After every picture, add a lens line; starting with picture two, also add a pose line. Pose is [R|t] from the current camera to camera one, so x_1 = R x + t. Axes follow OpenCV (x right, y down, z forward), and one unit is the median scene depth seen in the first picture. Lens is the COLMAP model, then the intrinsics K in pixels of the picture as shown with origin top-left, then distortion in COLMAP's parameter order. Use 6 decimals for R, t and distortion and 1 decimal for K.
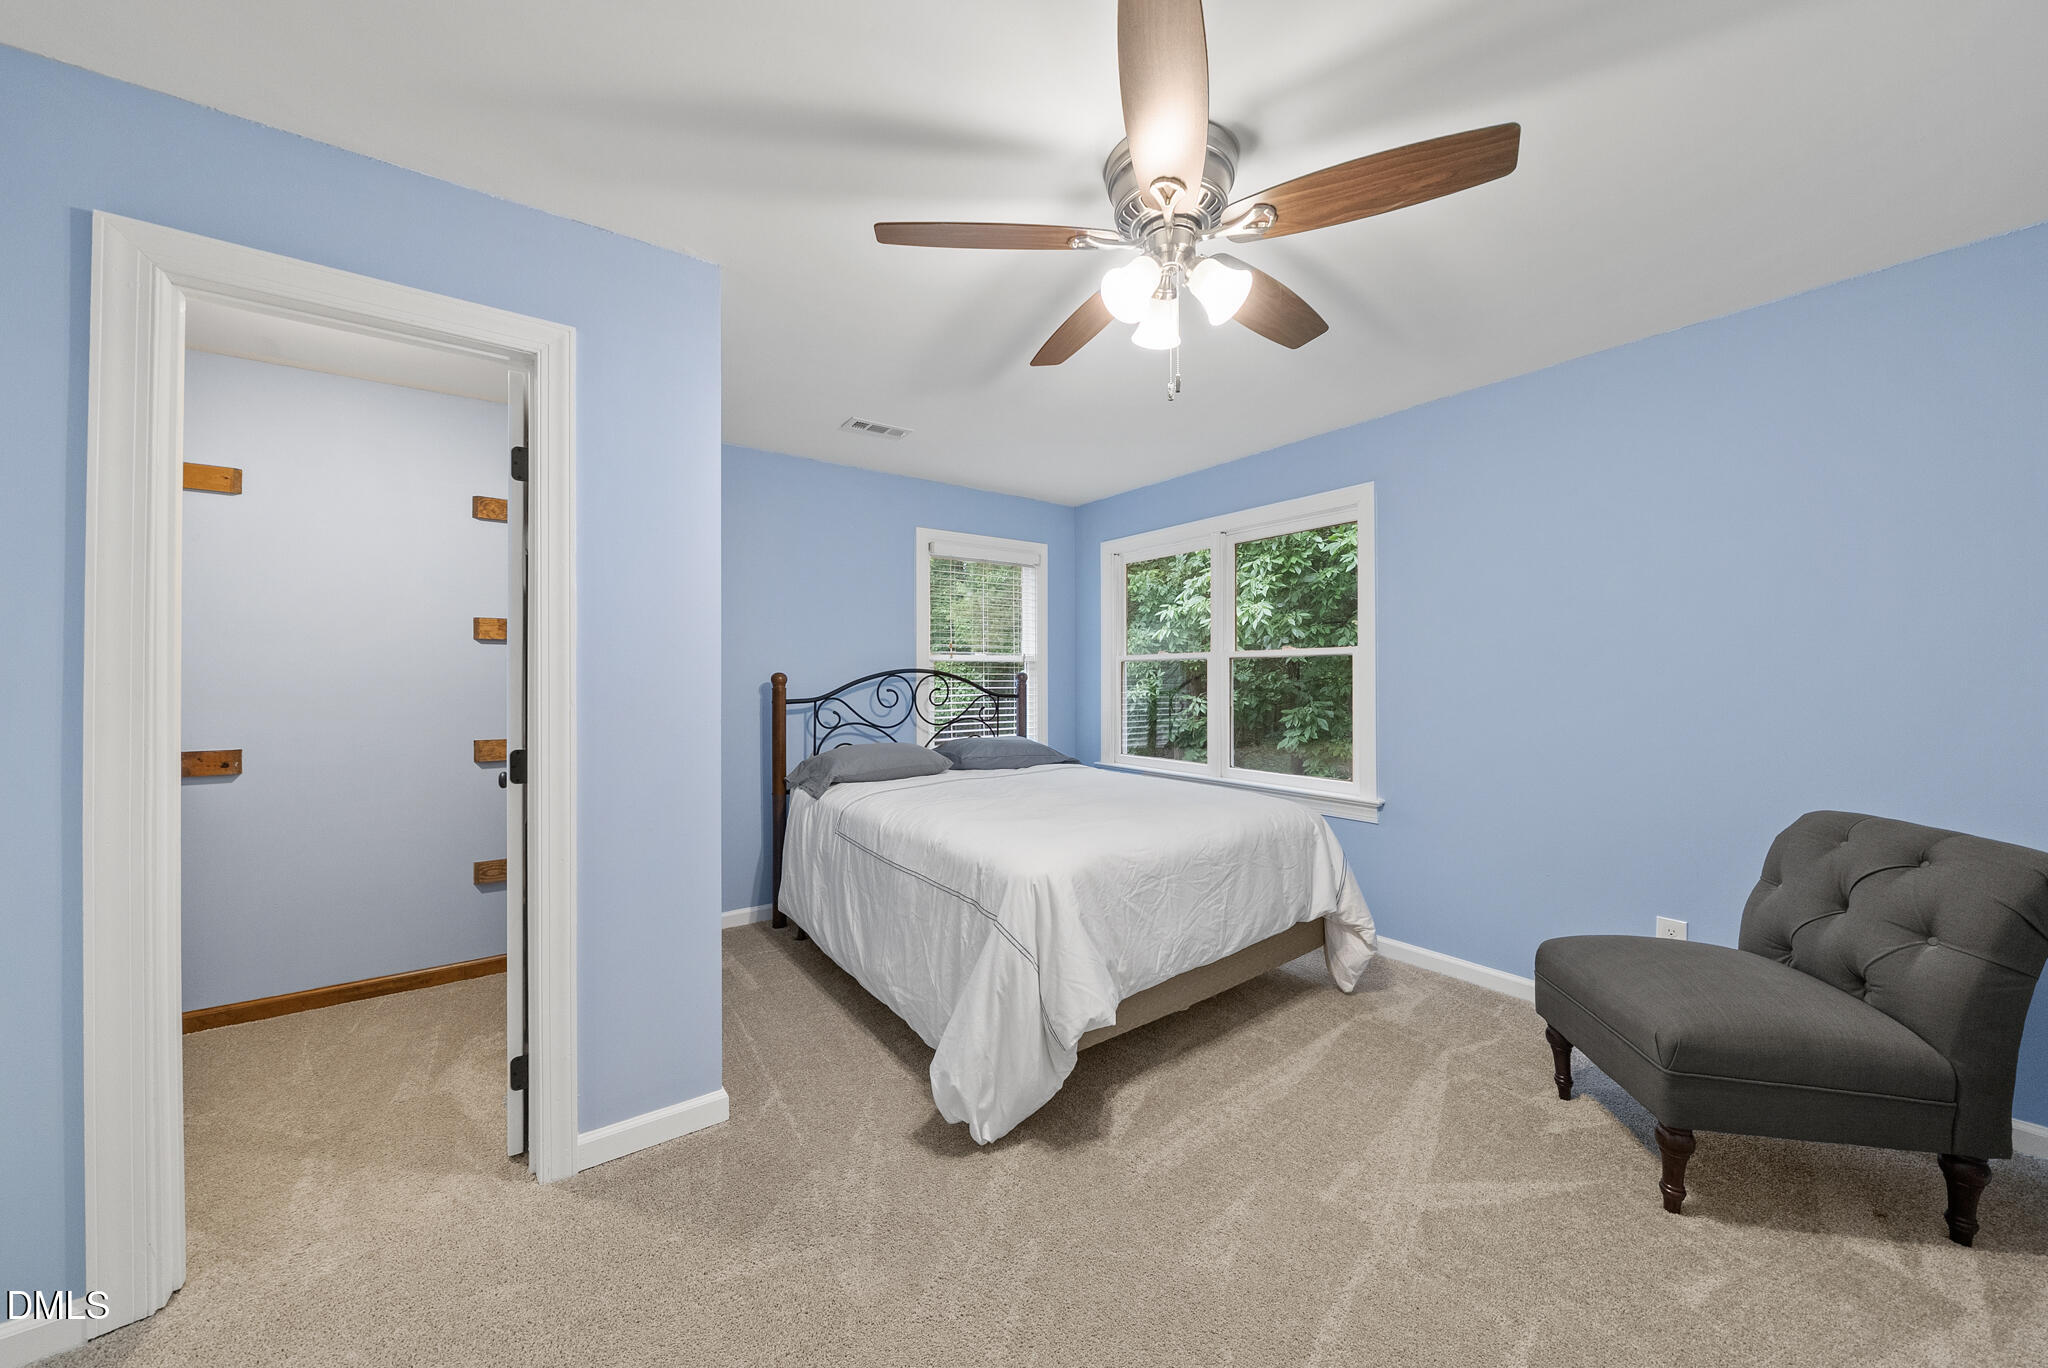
lens RADIAL K [[708.0, 0, 1038.9], [0, 708.0, 684.1], [0, 0, 1]] dist [-0.009488, 0.000581]
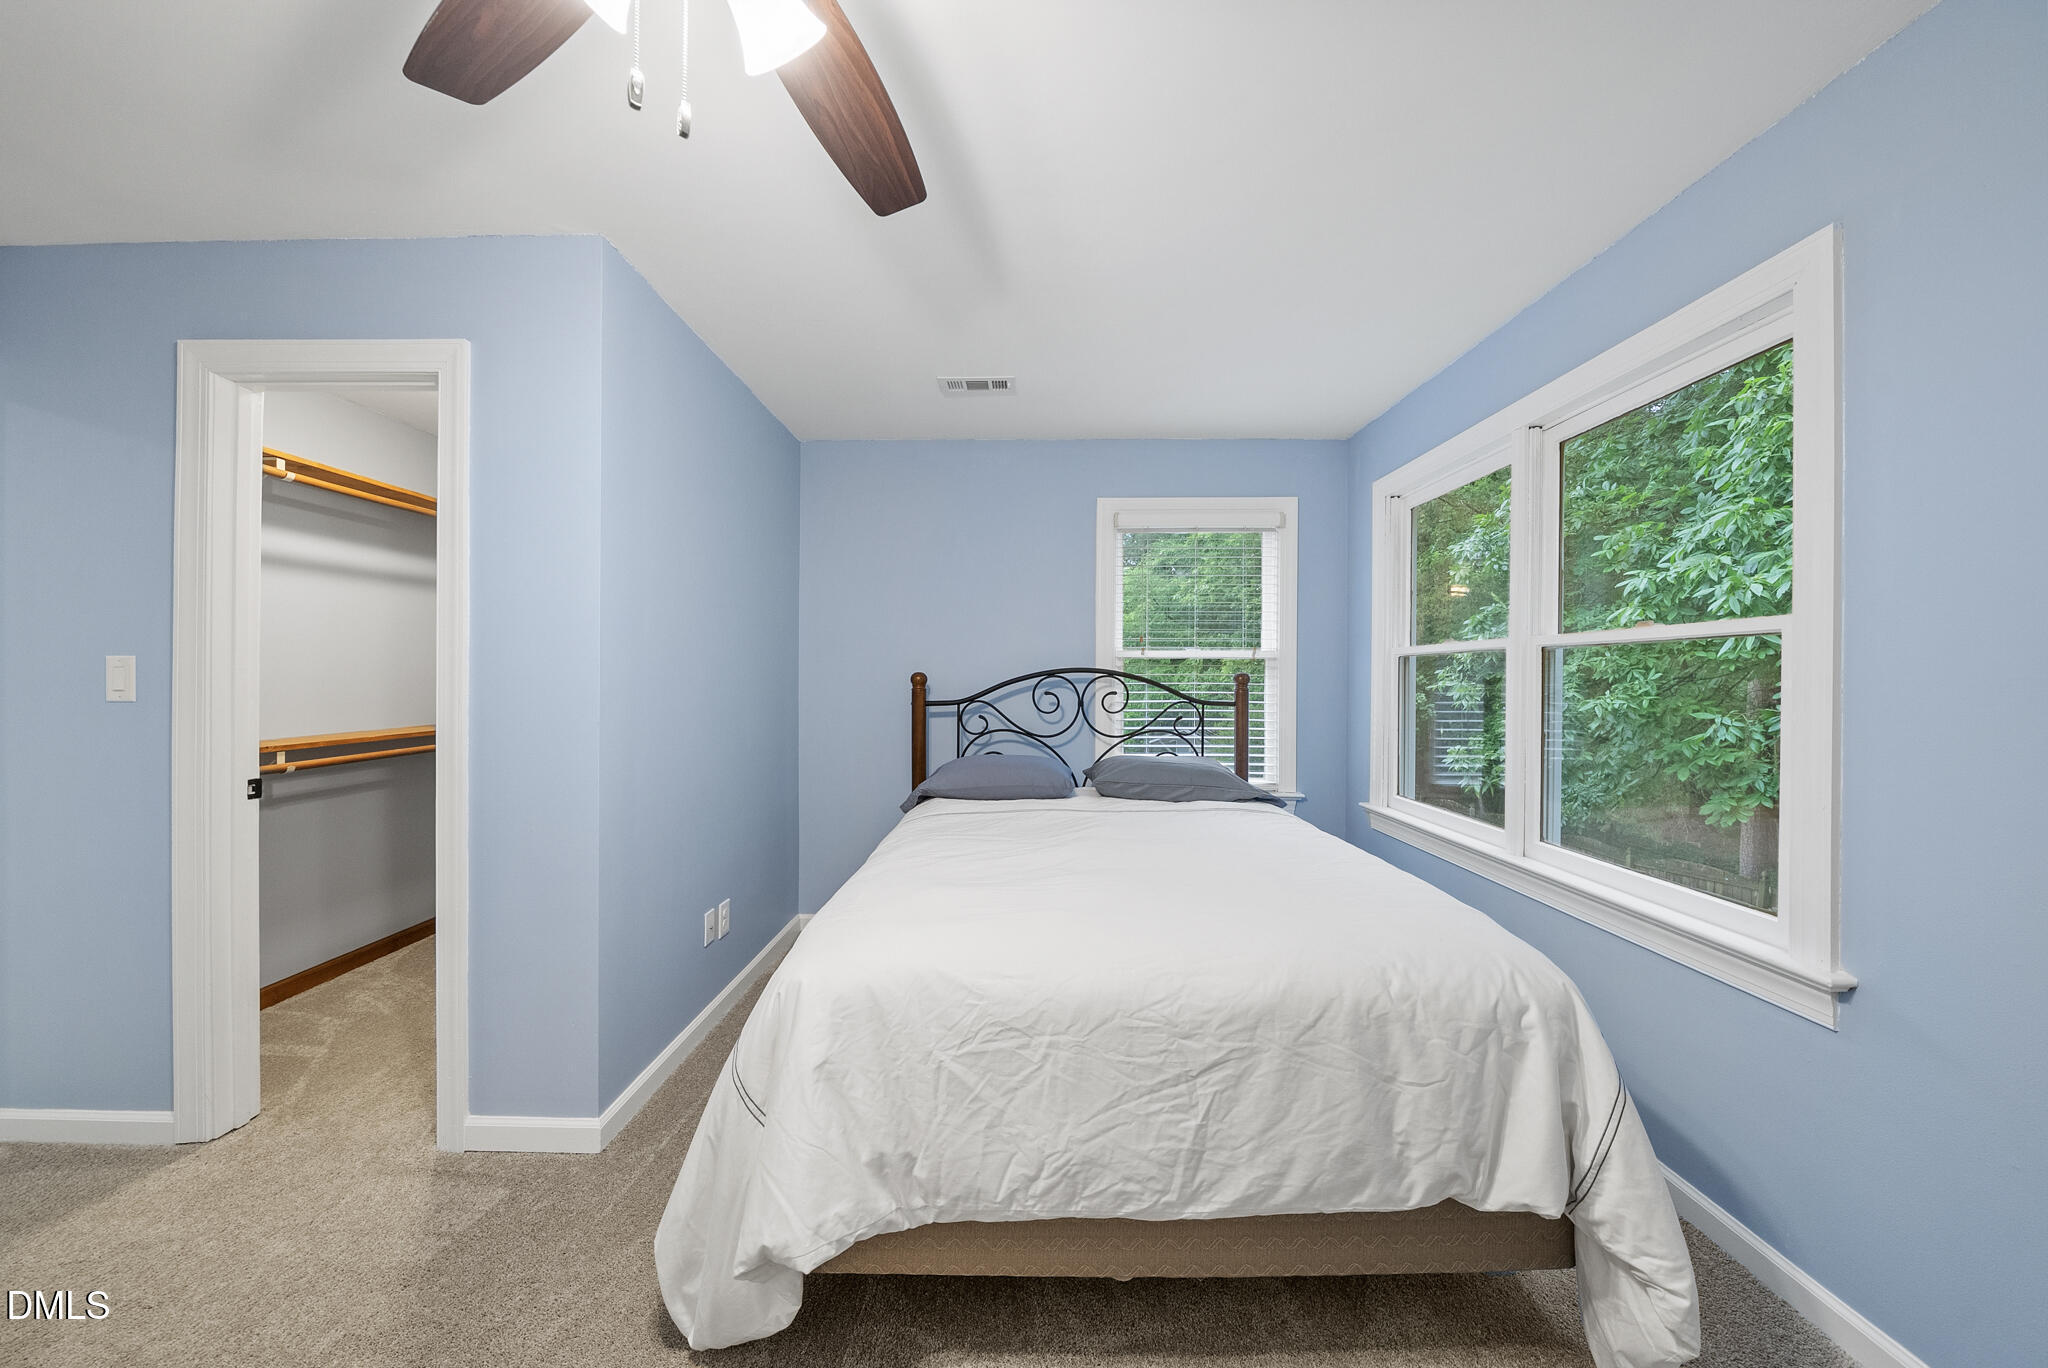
lens RADIAL K [[708.0, 0, 1019.1], [0, 708.0, 685.2], [0, 0, 1]] dist [-0.009488, 0.000581]
pose [[0.794366, 0.011830, -0.607325, 0.287624], [-0.011396, 0.999925, 0.004572, -0.004722], [0.607333, 0.003289, 0.794441, 0.310587]]
